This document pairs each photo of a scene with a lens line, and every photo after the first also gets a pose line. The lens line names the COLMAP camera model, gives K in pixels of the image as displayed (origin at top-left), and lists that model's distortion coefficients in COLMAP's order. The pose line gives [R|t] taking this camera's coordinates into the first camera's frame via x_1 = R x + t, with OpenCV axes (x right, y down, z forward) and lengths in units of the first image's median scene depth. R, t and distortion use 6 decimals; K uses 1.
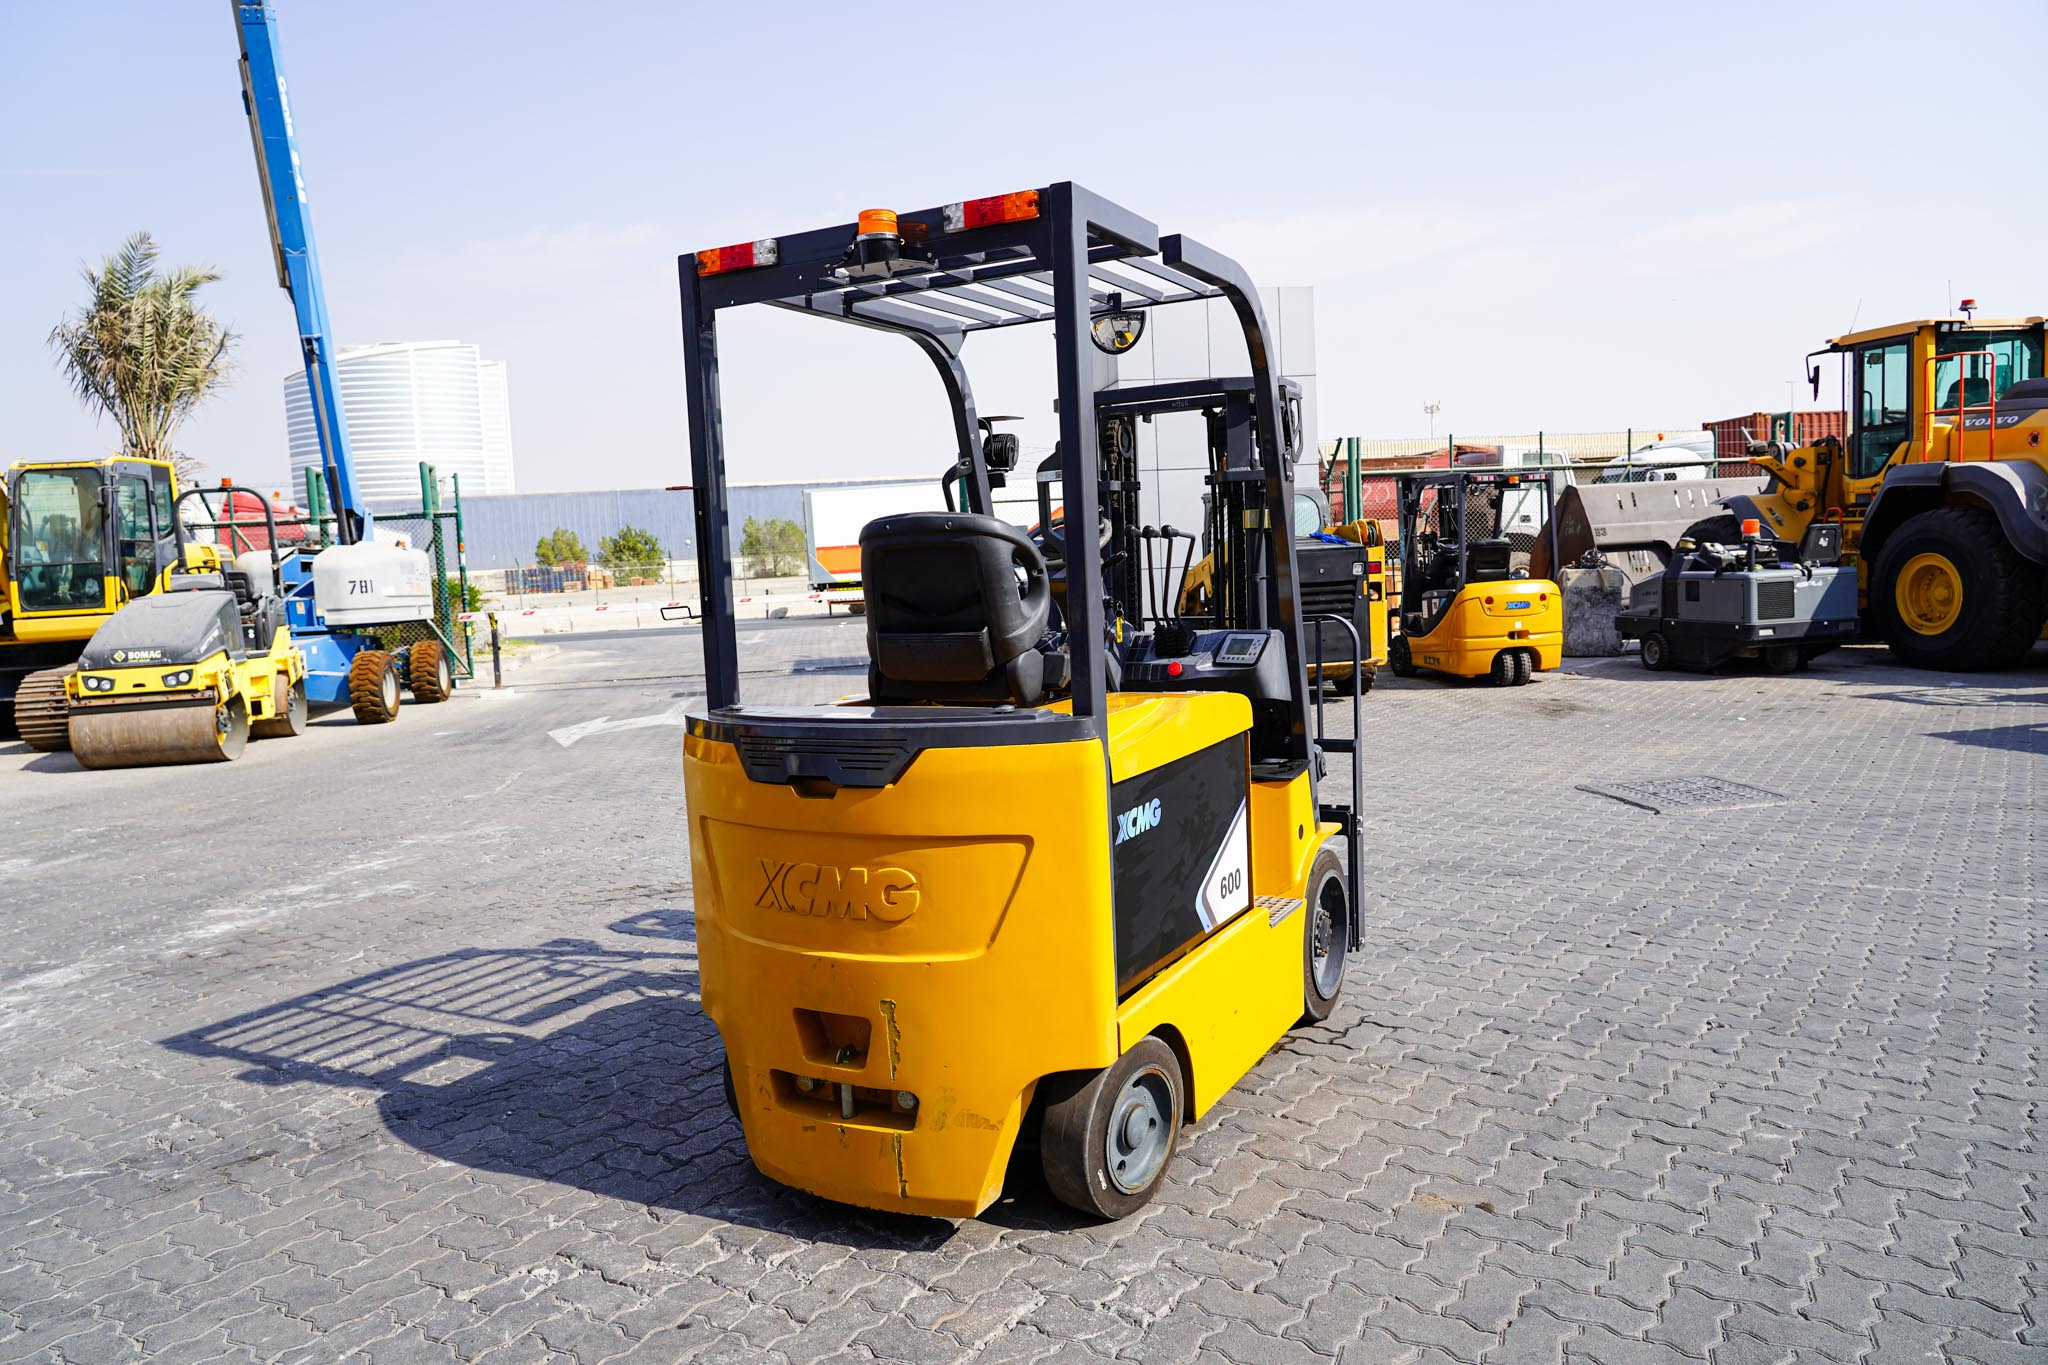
lens RADIAL K [[1384.4, 0, 1023.5], [0, 1384.4, 672.3], [0, 0, 1]] dist [-0.038281, 0.023349]
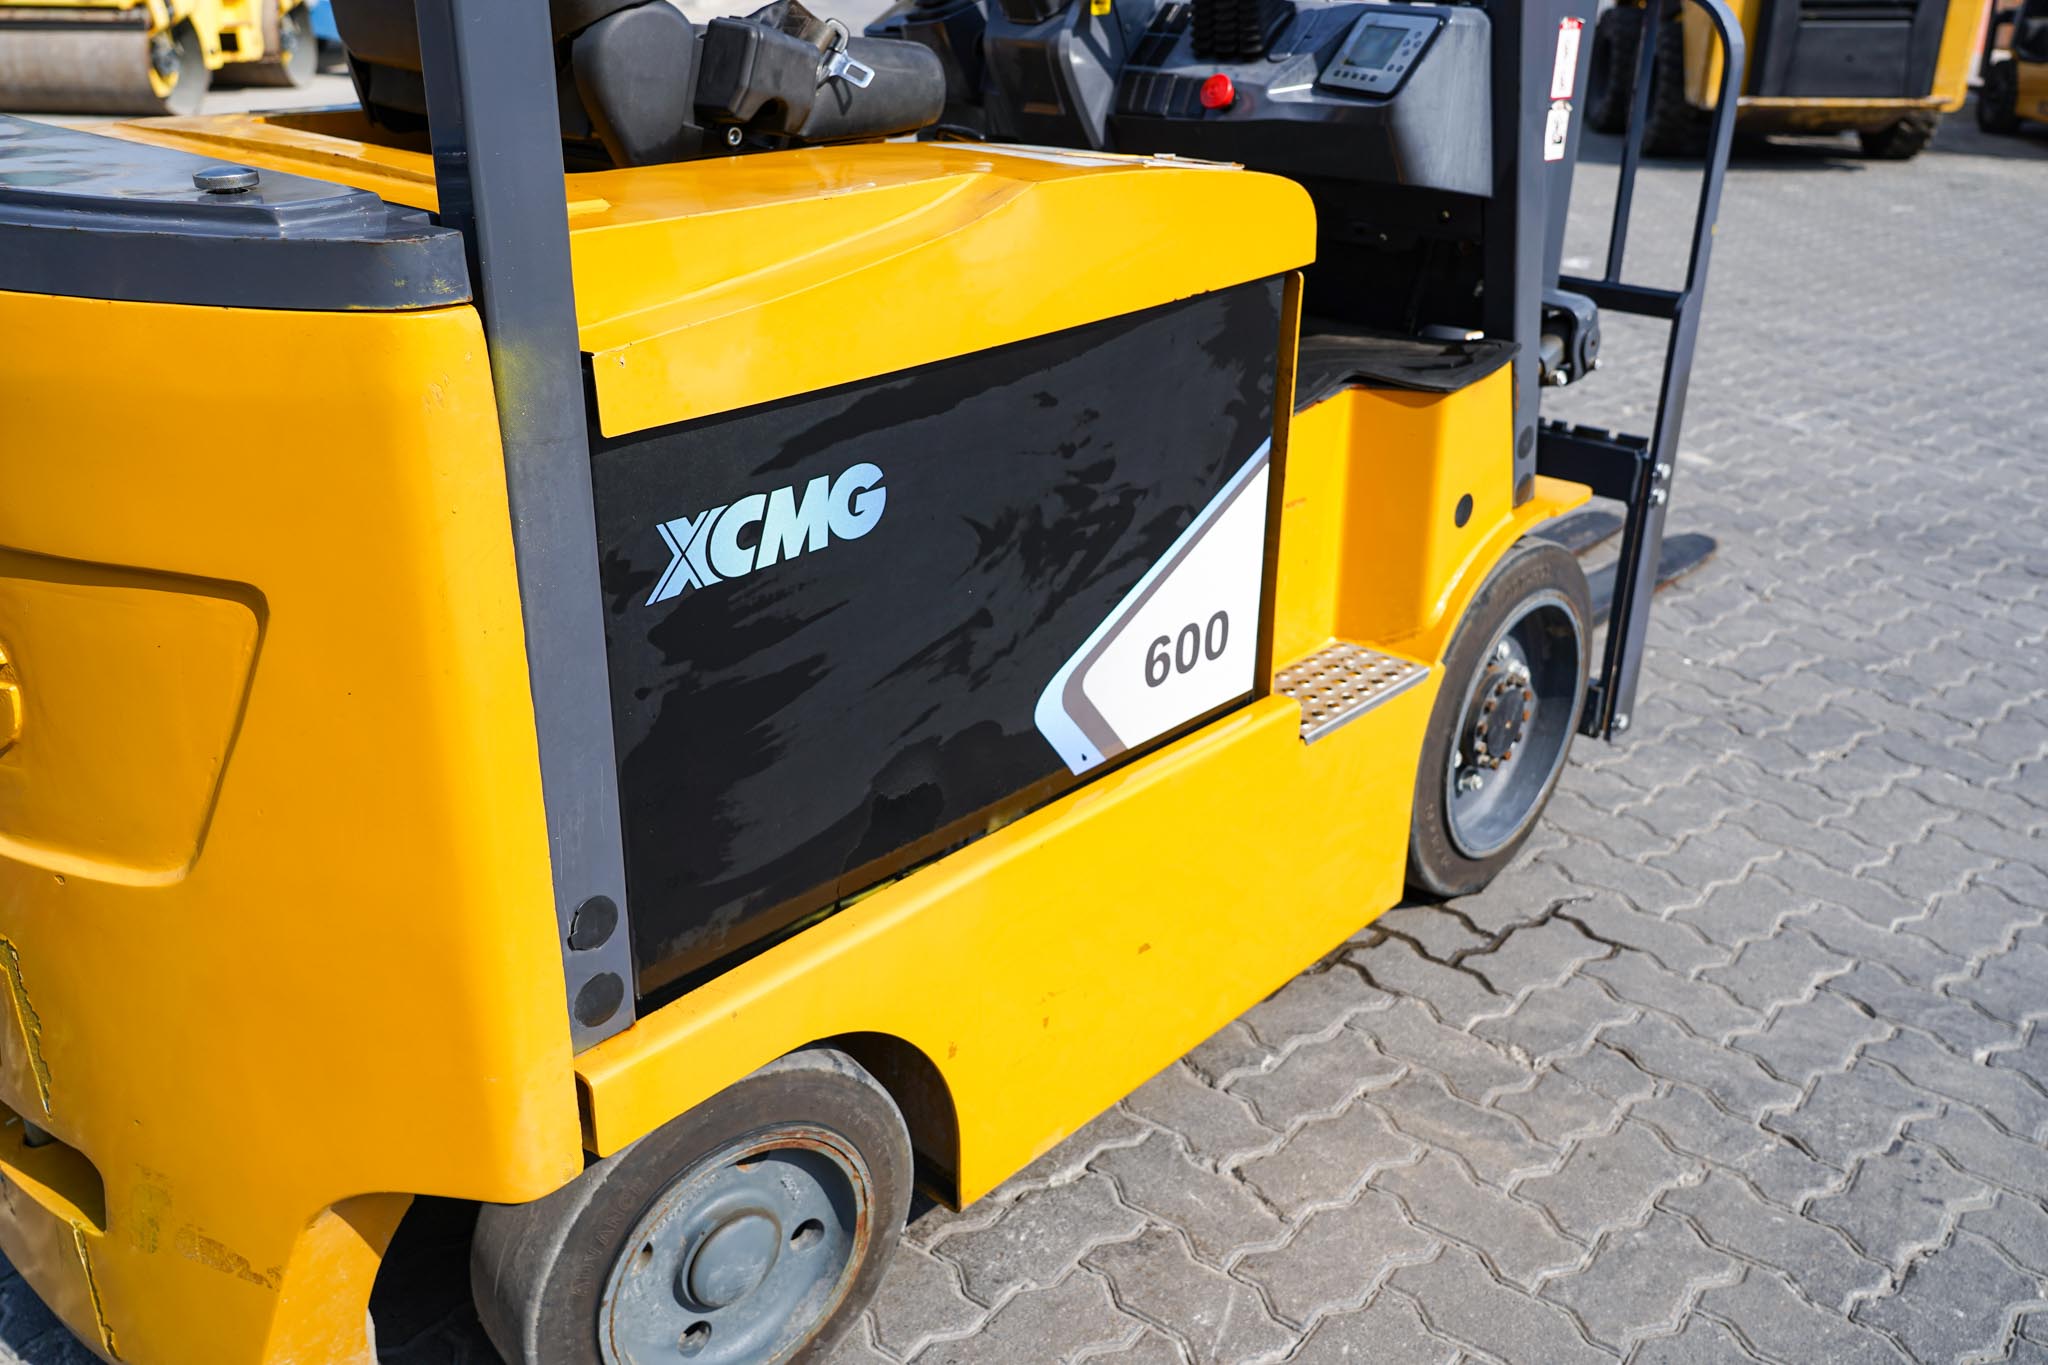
lens RADIAL K [[1795.3, 0, 1018.4], [0, 1795.3, 669.2], [0, 0, 1]] dist [0.024348, -0.004181]
pose [[0.971250, 0.141984, -0.191086, 0.140771], [-0.073511, 0.942320, 0.326540, -0.008687], [0.226428, -0.303105, 0.925666, 0.338217]]
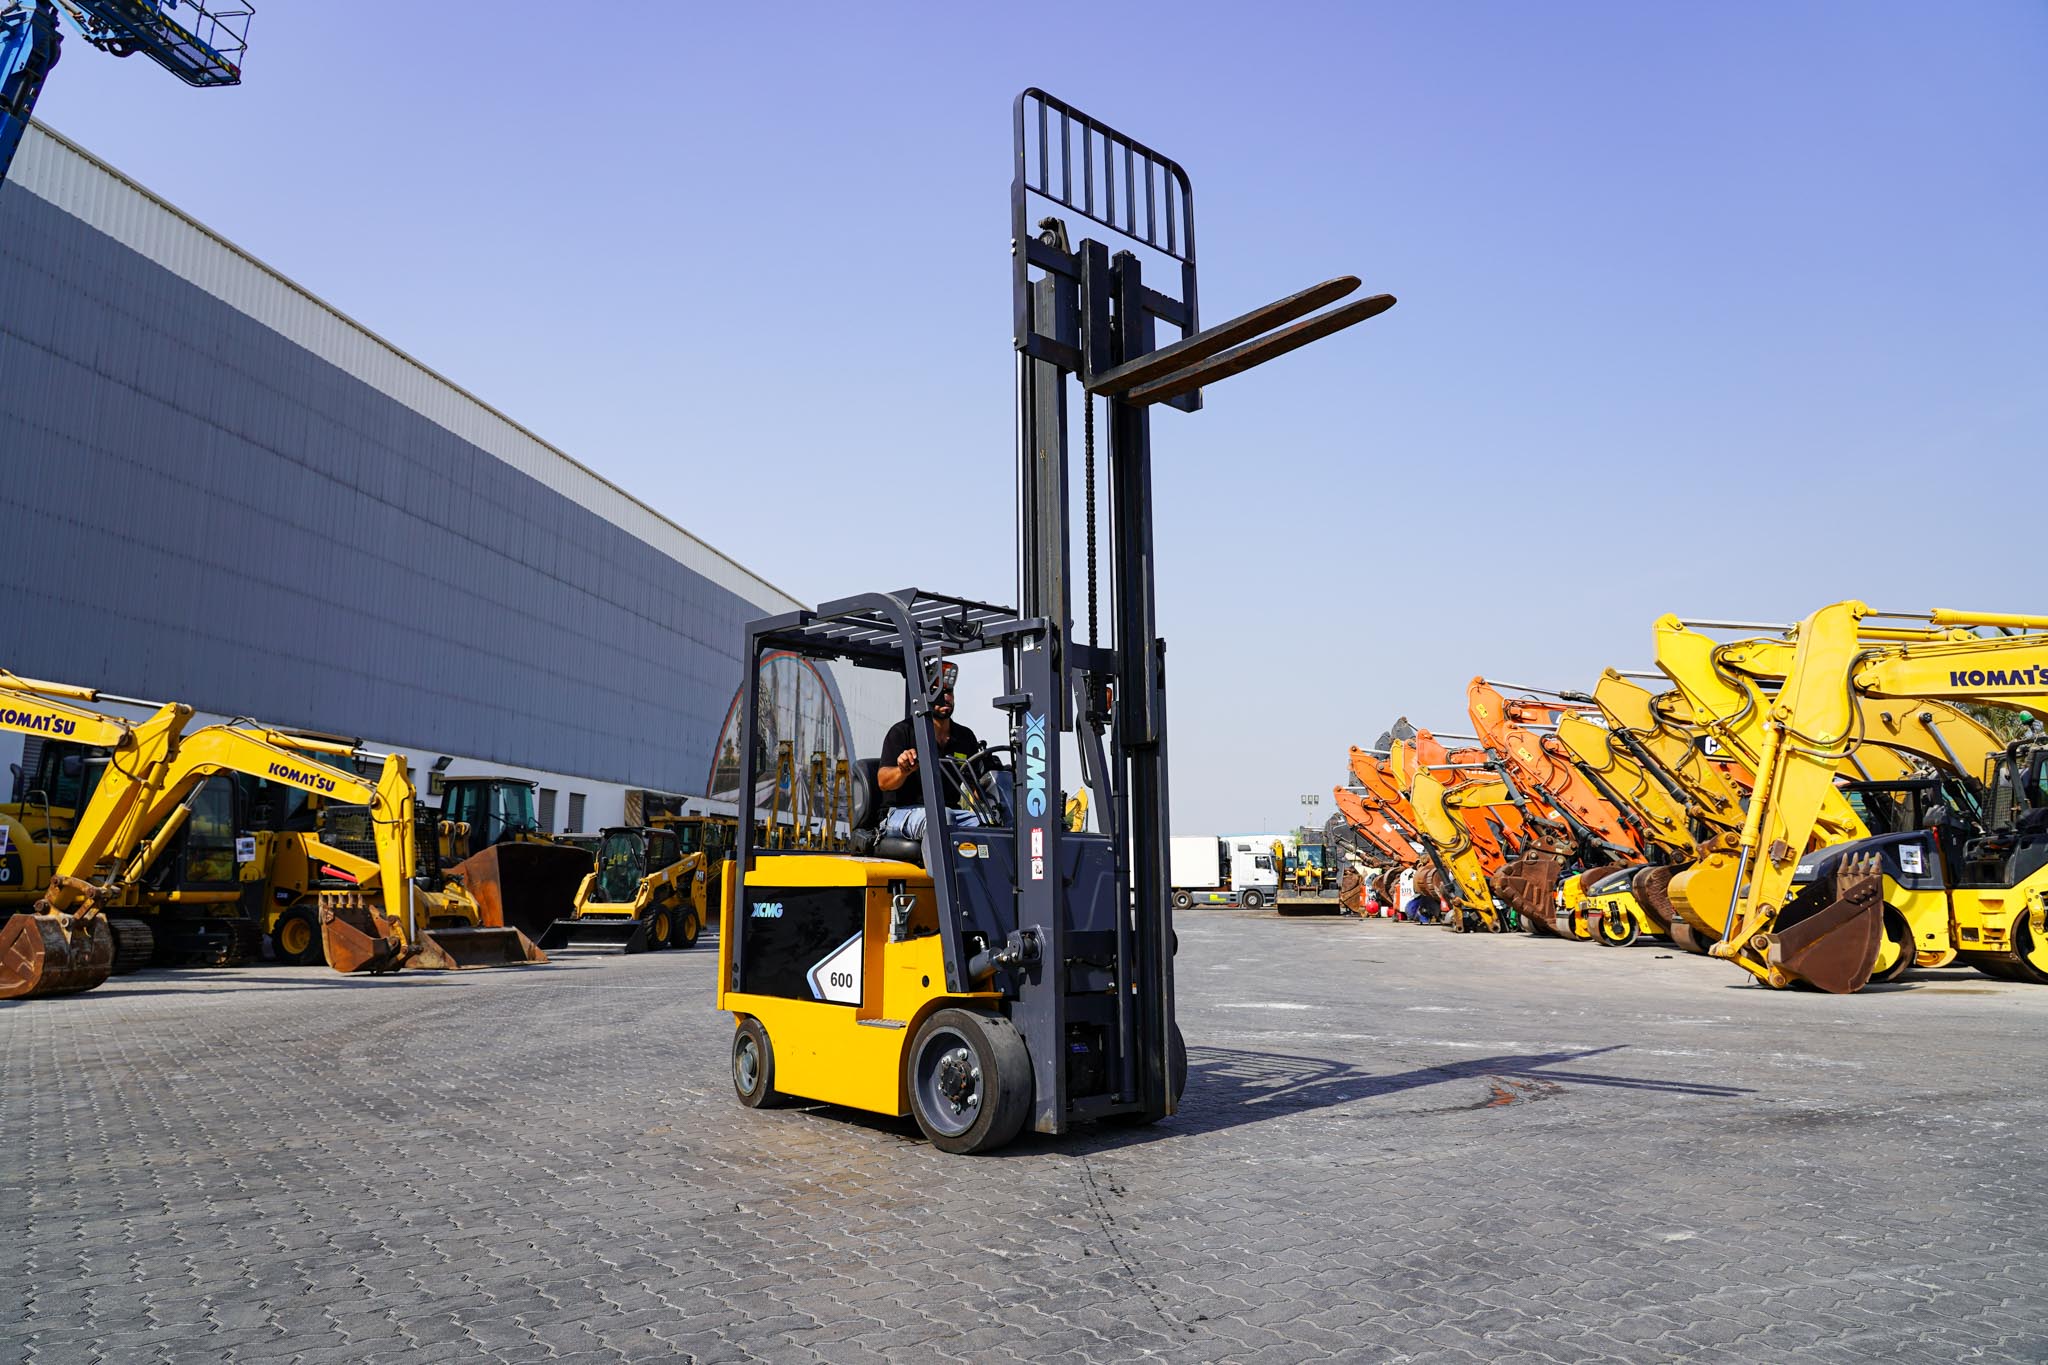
lens RADIAL K [[1382.5, 0, 1020.8], [0, 1382.5, 668.5], [0, 0, 1]] dist [-0.028414, 0.010278]
pose [[-0.306883, -0.105281, -0.945906, 1.120504], [-0.071424, 0.993608, -0.087418, -0.054568], [0.949063, 0.040733, -0.312441, 1.155841]]
